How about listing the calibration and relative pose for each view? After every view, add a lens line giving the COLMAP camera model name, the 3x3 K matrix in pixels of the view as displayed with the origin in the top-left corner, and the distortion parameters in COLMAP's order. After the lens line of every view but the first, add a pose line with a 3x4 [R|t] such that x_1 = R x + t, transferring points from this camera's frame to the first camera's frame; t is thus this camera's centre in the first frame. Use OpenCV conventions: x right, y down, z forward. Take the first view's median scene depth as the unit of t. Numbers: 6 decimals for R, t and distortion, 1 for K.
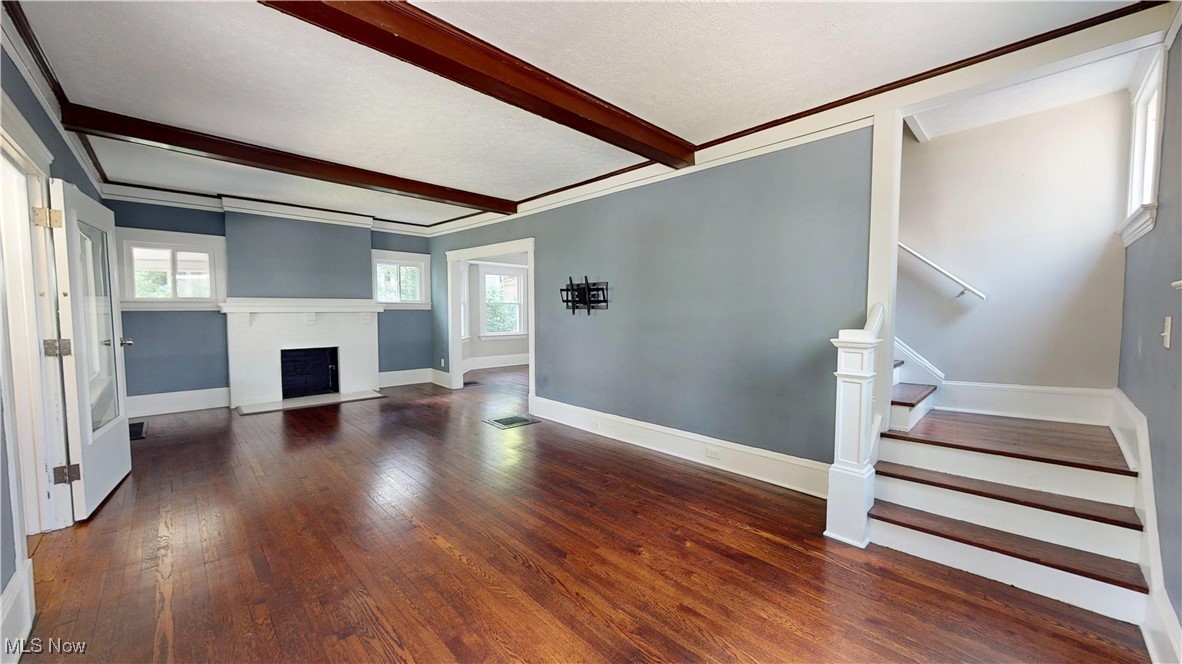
lens RADIAL K [[434.1, 0, 591.0], [0, 434.1, 332.0], [0, 0, 1]] dist [0.001021, 0.000182]
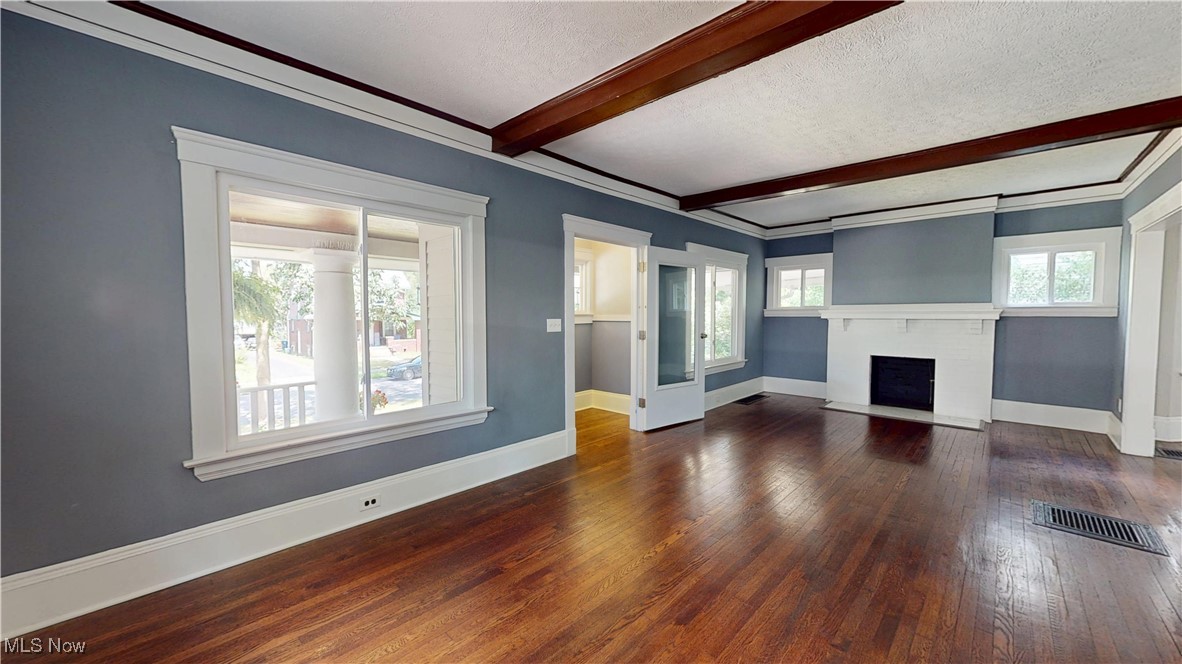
lens RADIAL K [[440.0, 0, 598.0], [0, 440.0, 334.9], [0, 0, 1]] dist [0.001129, 0.000130]
pose [[0.037992, 0.045818, -0.998227, 0.304482], [-0.055640, 0.997496, 0.043667, -0.017386], [0.997728, 0.053883, 0.040446, 0.333895]]
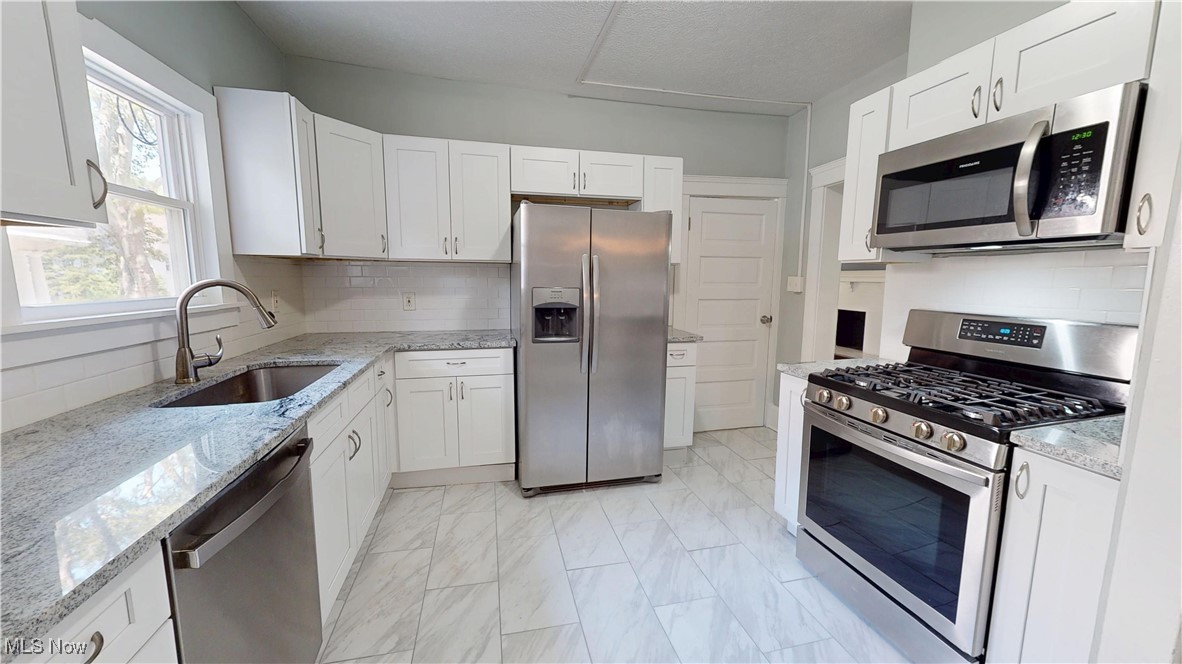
lens RADIAL K [[434.1, 0, 591.0], [0, 434.1, 332.0], [0, 0, 1]] dist [0.001021, 0.000182]
pose [[-0.512030, 0.106560, -0.852333, 1.692866], [-0.052190, 0.986583, 0.154696, -0.120854], [0.857381, 0.123692, -0.499598, 2.017429]]
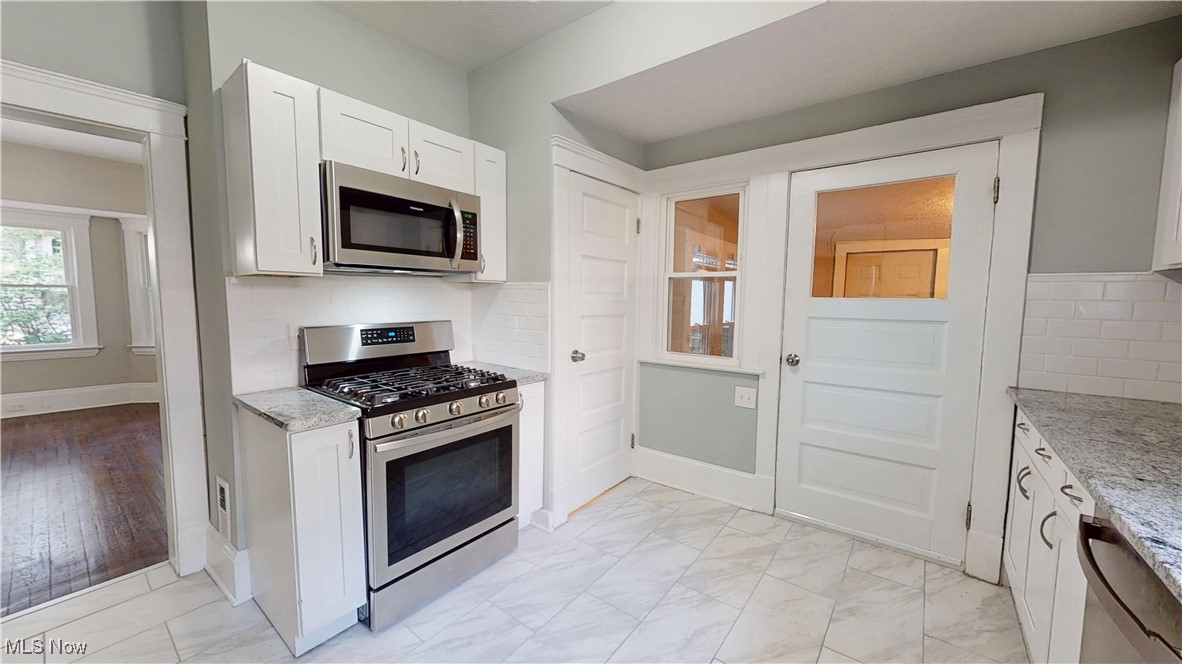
lens RADIAL K [[434.1, 0, 591.0], [0, 434.1, 332.0], [0, 0, 1]] dist [0.001021, 0.000182]
pose [[0.991940, -0.005260, 0.126602, 0.637002], [0.002345, 0.999729, 0.023164, -0.042306], [-0.126689, -0.022681, 0.991683, 0.750431]]
